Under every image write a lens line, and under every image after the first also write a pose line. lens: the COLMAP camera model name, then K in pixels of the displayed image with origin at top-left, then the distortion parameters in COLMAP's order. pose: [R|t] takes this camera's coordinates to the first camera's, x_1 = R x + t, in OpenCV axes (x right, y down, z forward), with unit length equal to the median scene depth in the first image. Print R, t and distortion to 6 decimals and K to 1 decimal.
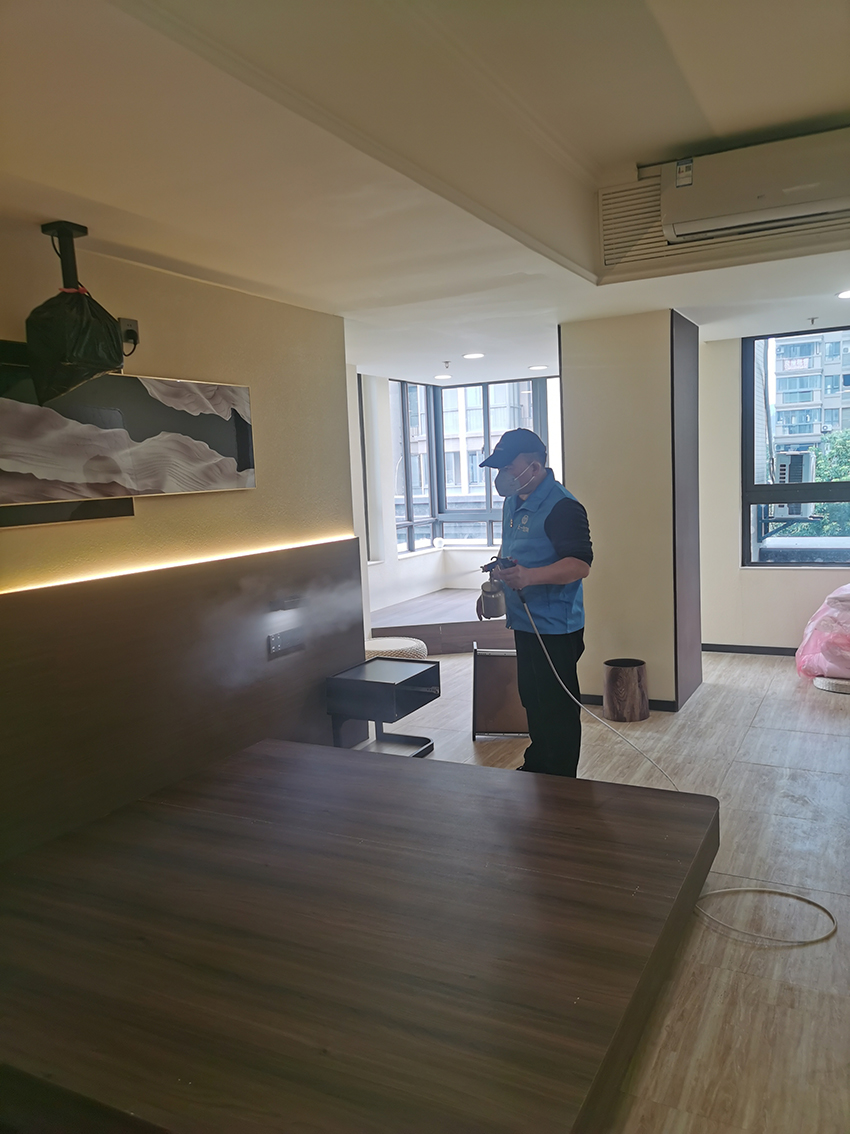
lens RADIAL K [[863.3, 0, 418.7], [0, 863.3, 556.7], [0, 0, 1]] dist [0.042473, -0.031390]
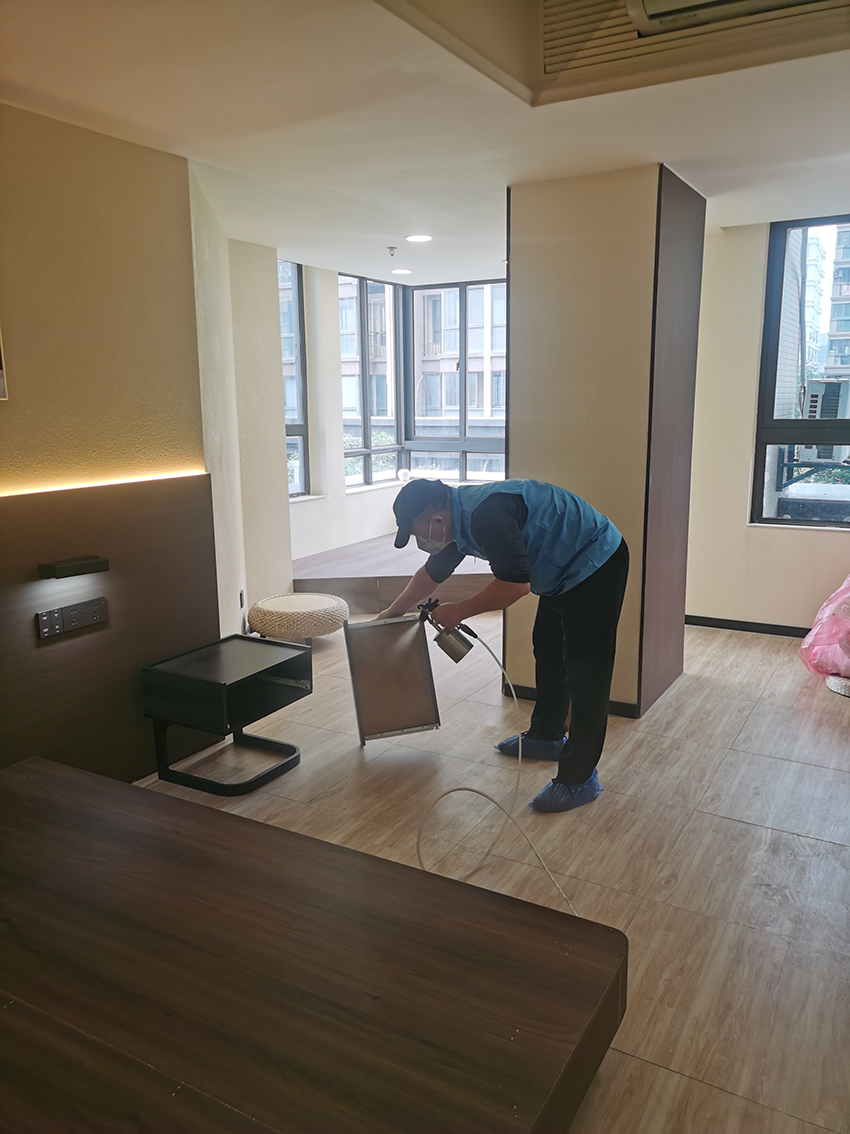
lens RADIAL K [[863.3, 0, 425.1], [0, 863.3, 556.1], [0, 0, 1]] dist [0.042473, -0.031390]
pose [[0.998729, 0.040239, -0.030340, 0.119615], [-0.037368, 0.995250, 0.089899, -0.022254], [0.033814, -0.088651, 0.995489, 0.233472]]
